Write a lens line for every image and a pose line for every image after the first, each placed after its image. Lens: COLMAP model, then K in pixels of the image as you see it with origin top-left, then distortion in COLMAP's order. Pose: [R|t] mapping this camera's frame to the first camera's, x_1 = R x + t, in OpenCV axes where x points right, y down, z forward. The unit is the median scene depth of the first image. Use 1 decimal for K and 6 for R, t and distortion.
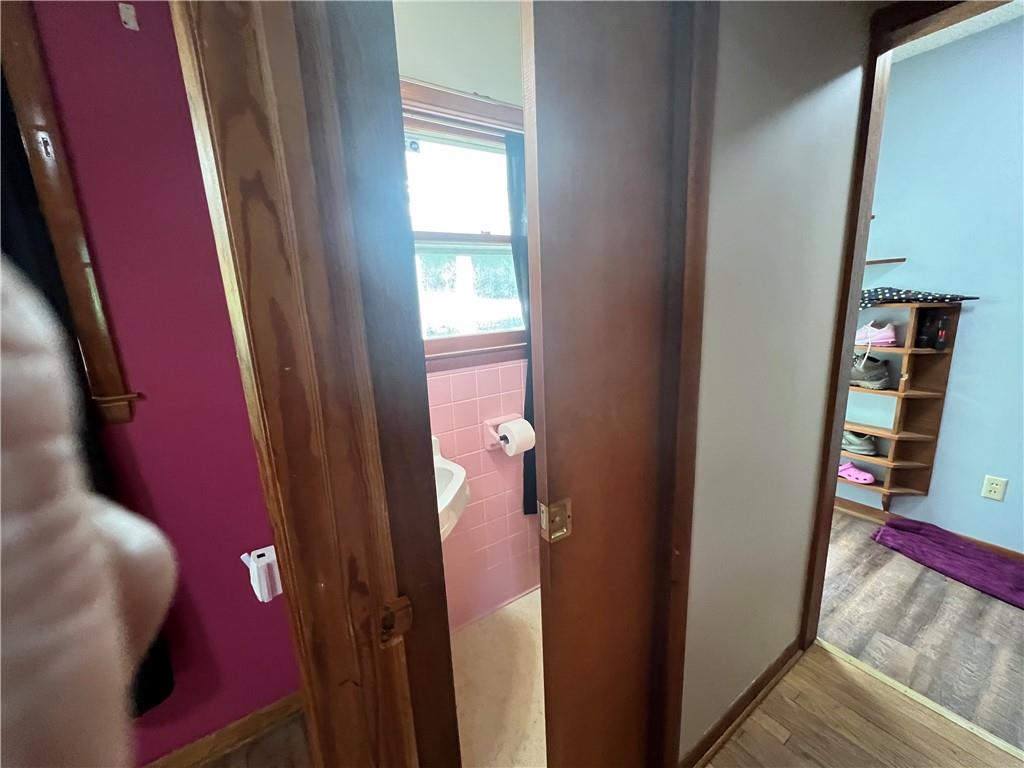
lens RADIAL K [[412.4, 0, 507.9], [0, 412.4, 385.9], [0, 0, 1]] dist [-0.001556, -0.000206]
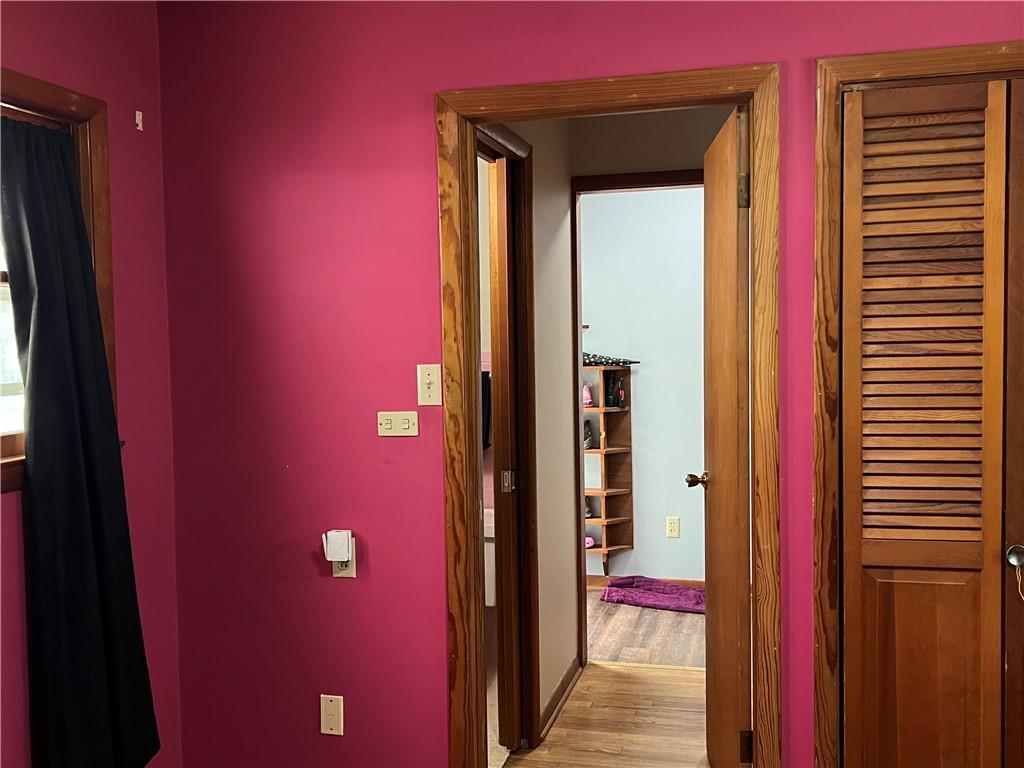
lens RADIAL K [[1033.4, 0, 498.6], [0, 1033.4, 388.6], [0, 0, 1]] dist [0.000995, 0.004428]
pose [[0.753607, -0.005378, 0.657304, -1.038639], [0.126115, 0.982572, -0.136553, 0.201354], [-0.645114, 0.185803, 0.741151, -0.863326]]
